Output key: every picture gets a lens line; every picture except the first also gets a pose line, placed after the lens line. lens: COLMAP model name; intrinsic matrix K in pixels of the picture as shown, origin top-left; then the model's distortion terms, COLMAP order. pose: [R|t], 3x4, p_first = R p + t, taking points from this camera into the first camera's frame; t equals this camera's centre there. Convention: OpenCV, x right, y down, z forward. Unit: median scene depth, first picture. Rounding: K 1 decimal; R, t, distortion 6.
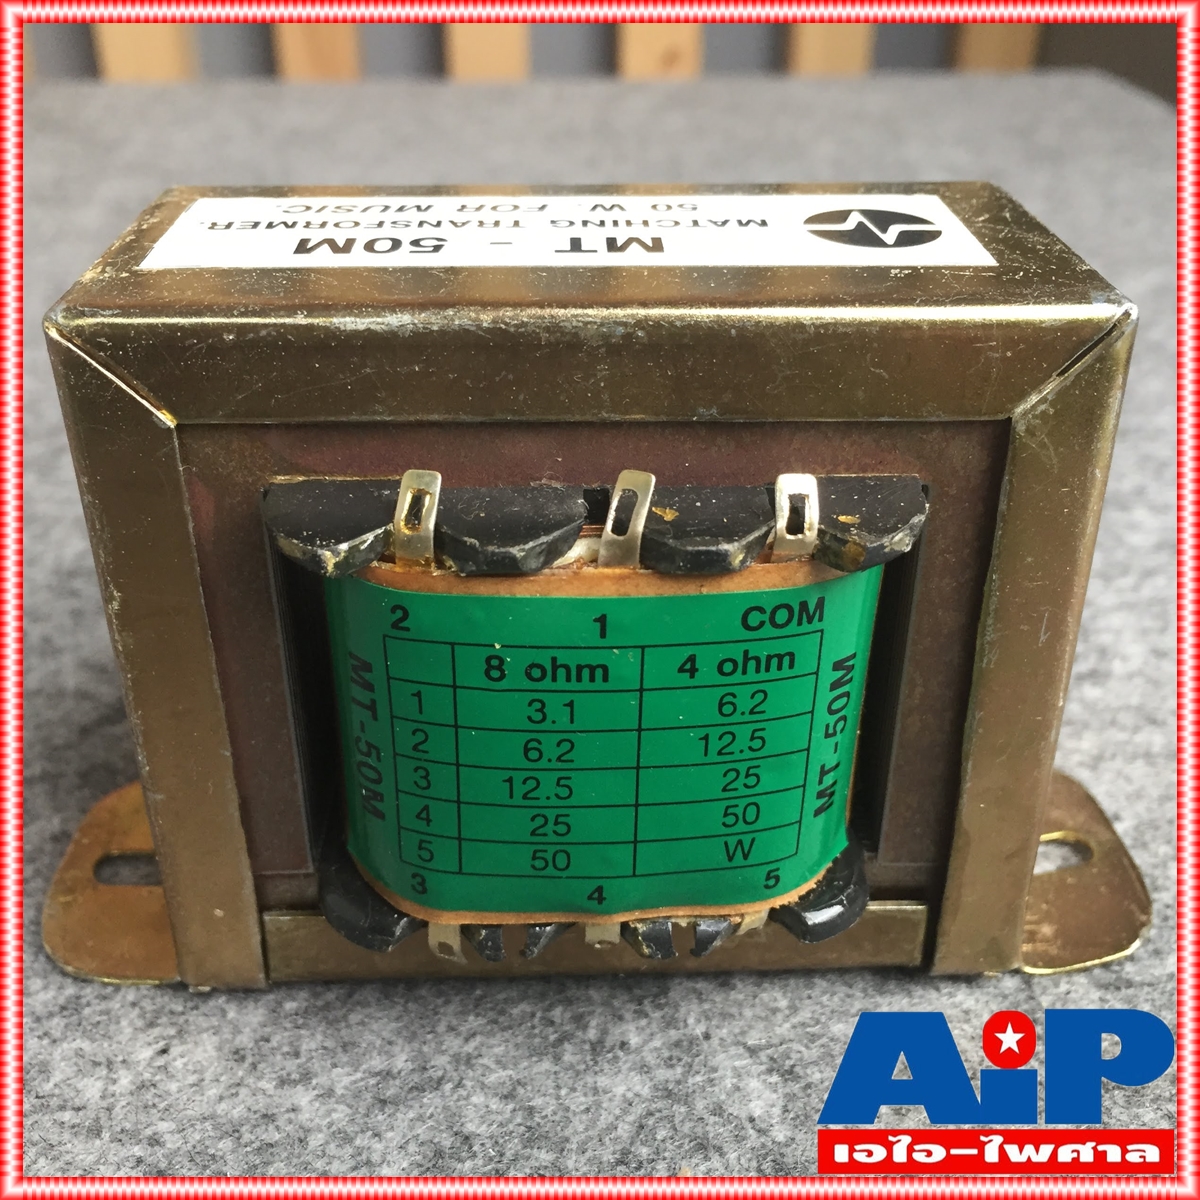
lens RADIAL K [[1385.8, 0, 600.0], [0, 1385.8, 600.0], [0, 0, 1]] dist [0.057367, -0.142896]
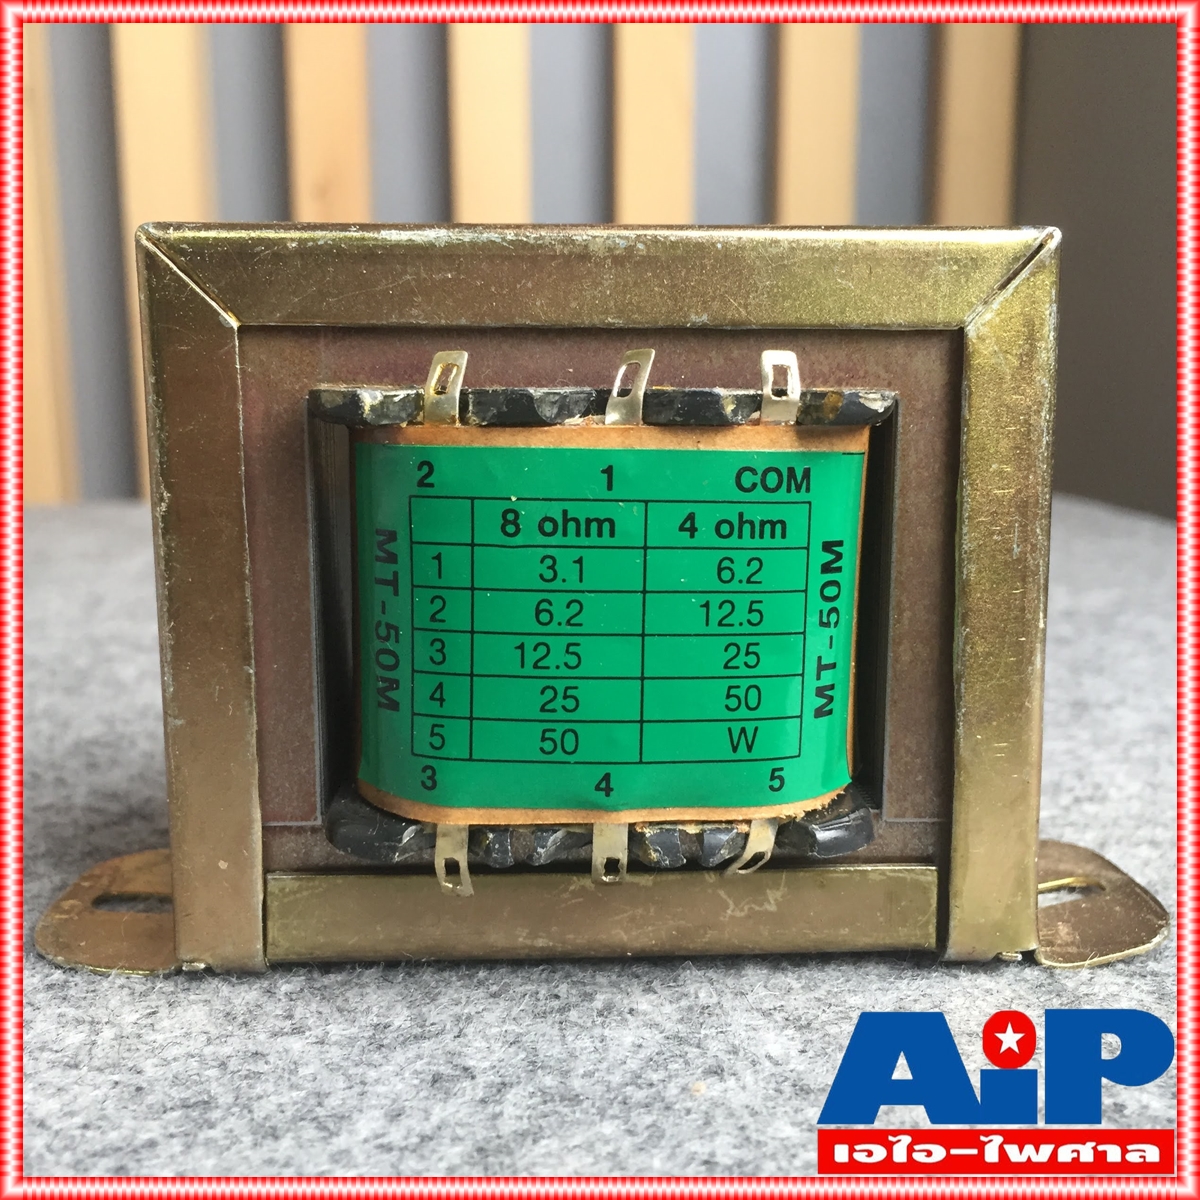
lens RADIAL K [[1385.8, 0, 600.0], [0, 1385.8, 600.0], [0, 0, 1]] dist [0.057367, -0.142896]
pose [[0.999998, -0.001777, 0.000855, -0.006298], [0.001965, 0.932583, -0.360950, 0.474016], [-0.000156, 0.360951, 0.932585, 0.007030]]
